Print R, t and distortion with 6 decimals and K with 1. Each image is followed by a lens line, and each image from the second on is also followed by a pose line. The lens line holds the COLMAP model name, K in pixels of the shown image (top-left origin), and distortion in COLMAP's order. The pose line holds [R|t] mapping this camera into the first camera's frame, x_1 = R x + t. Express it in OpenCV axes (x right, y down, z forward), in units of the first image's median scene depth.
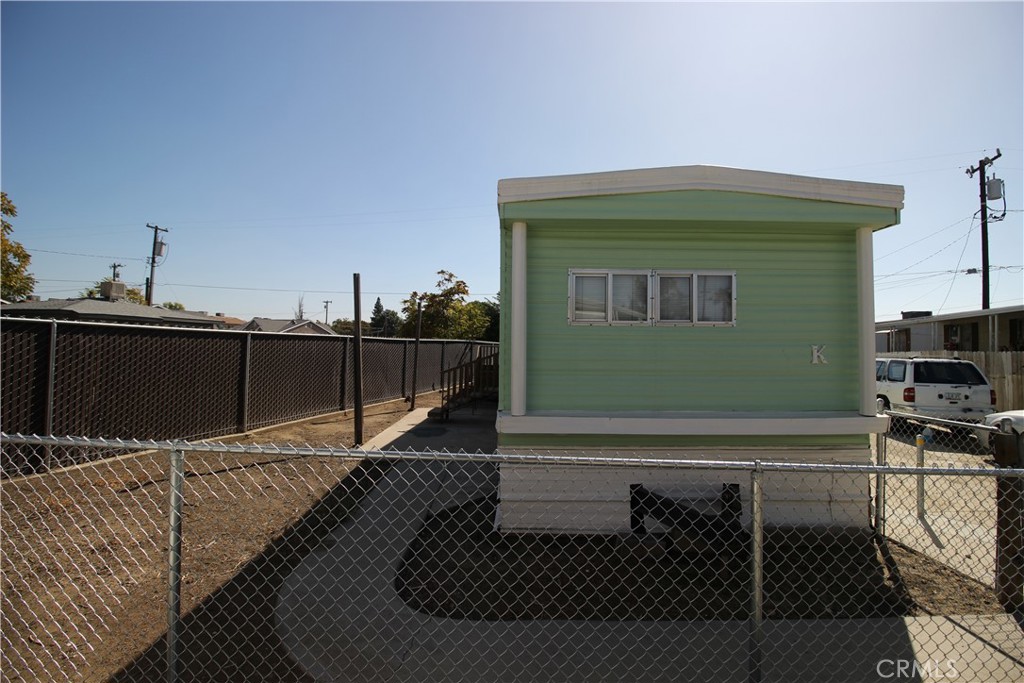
lens RADIAL K [[478.1, 0, 517.2], [0, 478.1, 340.5], [0, 0, 1]] dist [0.002267, -0.015140]
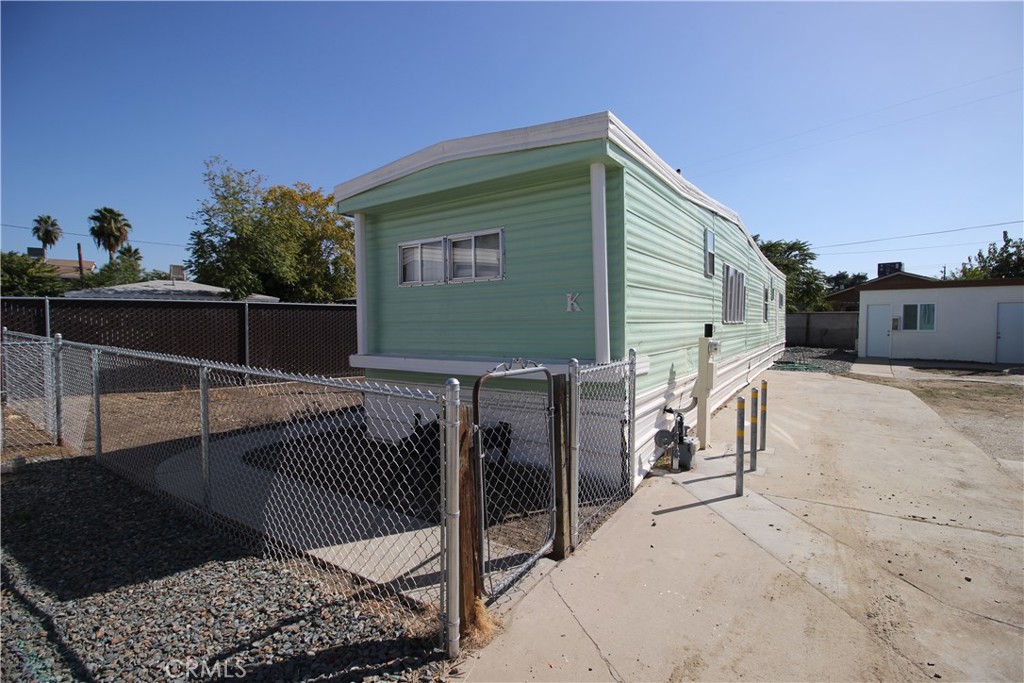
lens RADIAL K [[478.1, 0, 517.2], [0, 478.1, 340.5], [0, 0, 1]] dist [0.002267, -0.015140]
pose [[0.824877, 0.003293, -0.565303, 0.502956], [0.027280, 0.998586, 0.045624, 0.027511], [0.564654, -0.053056, 0.823620, 0.053592]]
